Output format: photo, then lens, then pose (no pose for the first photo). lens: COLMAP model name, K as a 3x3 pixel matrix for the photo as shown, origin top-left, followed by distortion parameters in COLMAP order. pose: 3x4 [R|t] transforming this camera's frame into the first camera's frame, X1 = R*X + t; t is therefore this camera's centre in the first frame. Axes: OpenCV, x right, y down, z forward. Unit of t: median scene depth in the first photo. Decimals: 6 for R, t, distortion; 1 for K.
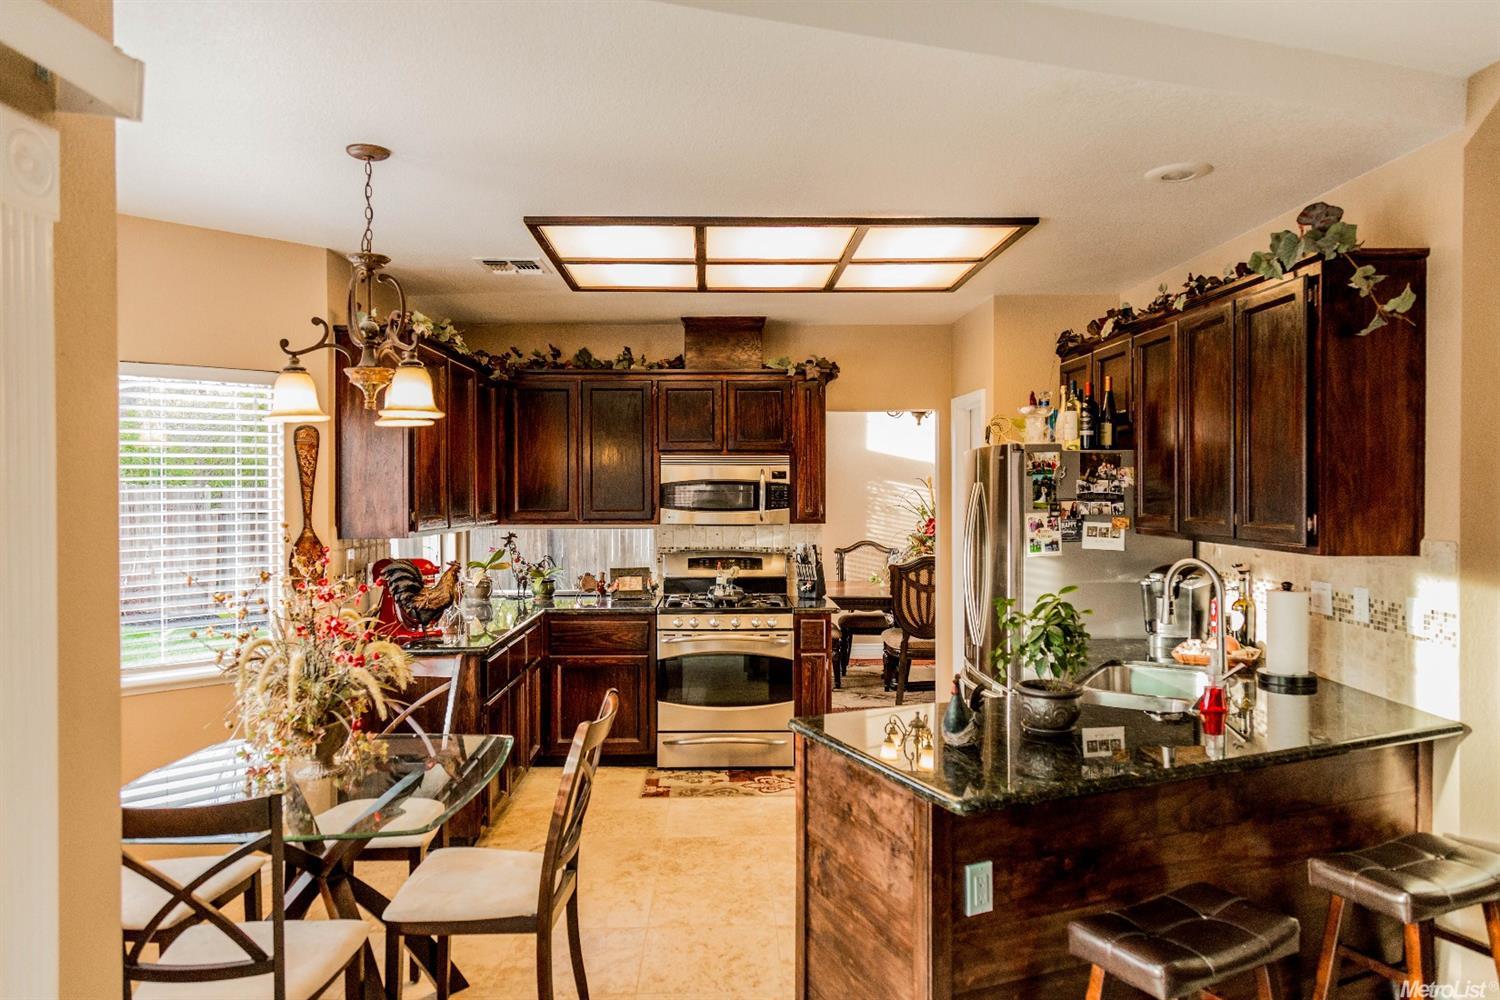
lens RADIAL K [[998.7, 0, 750.0], [0, 998.7, 500.0], [0, 0, 1]] dist [0.001483, -0.001208]
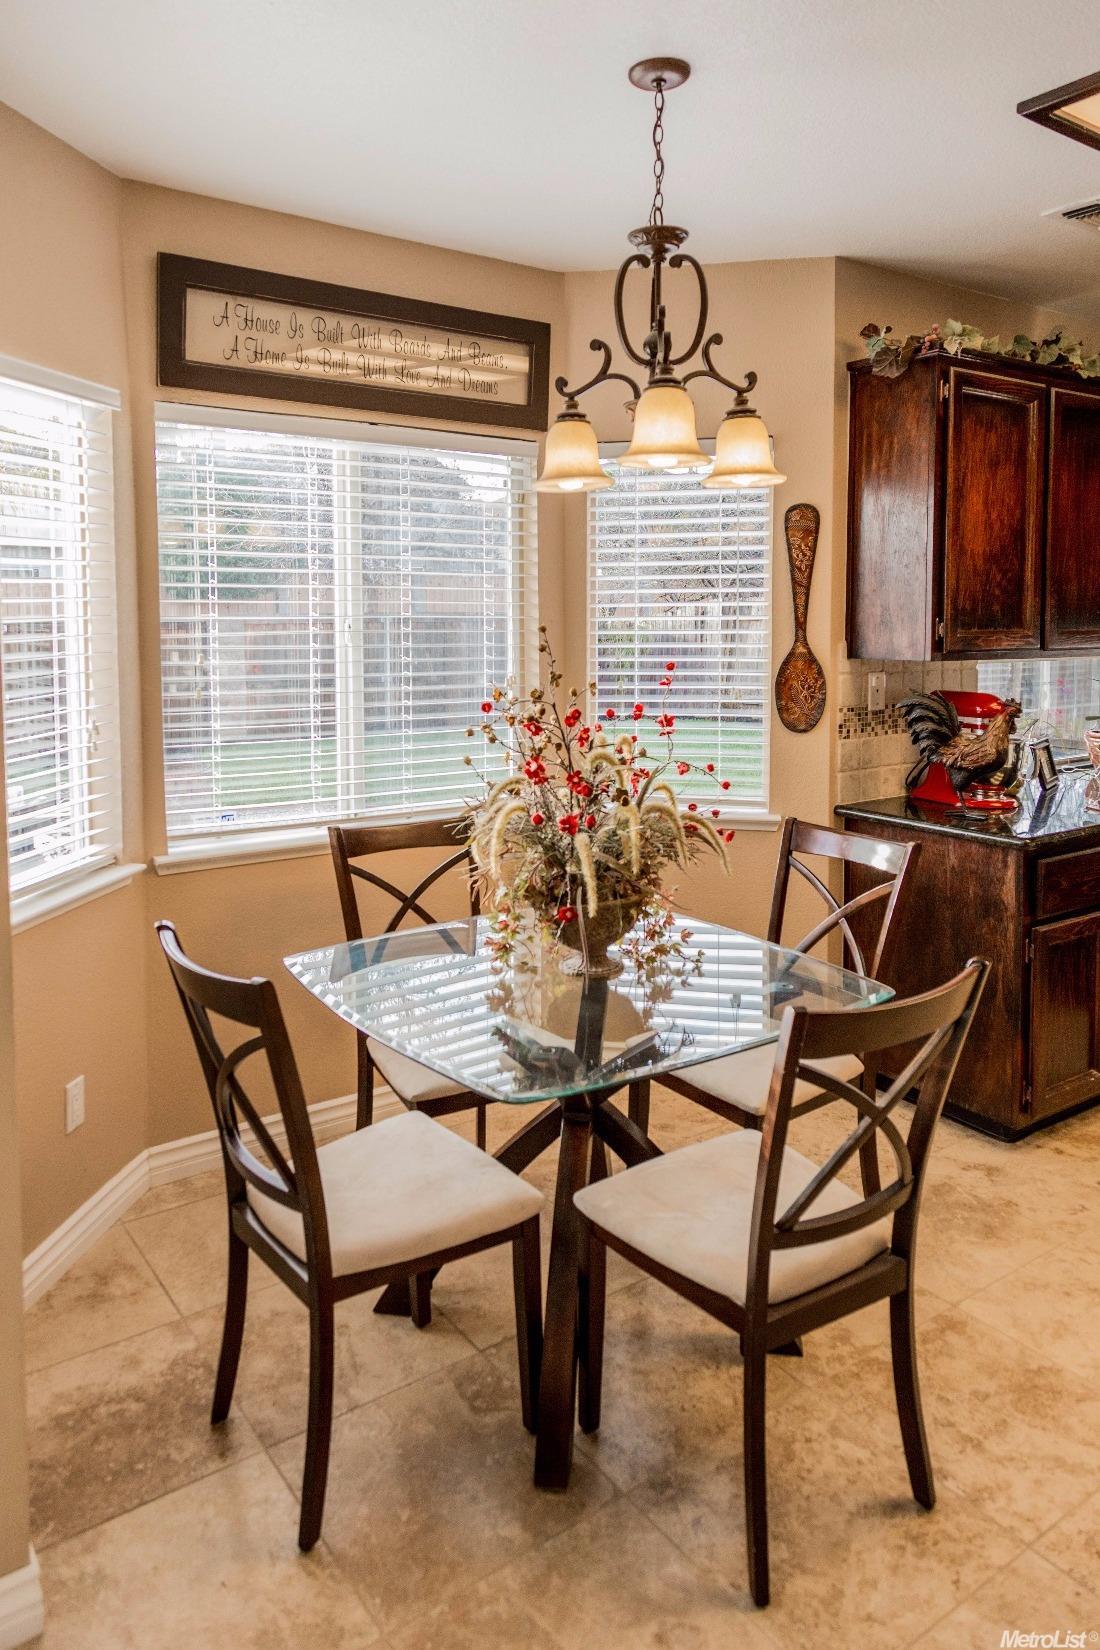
lens RADIAL K [[1136.8, 0, 549.8], [0, 1136.8, 680.6], [0, 0, 1]] dist [-0.001208, 0.001257]
pose [[0.540803, 0.051487, -0.839572, 0.175449], [-0.009765, 0.998442, 0.054940, 0.012352], [0.841092, -0.021513, 0.540463, 0.377898]]
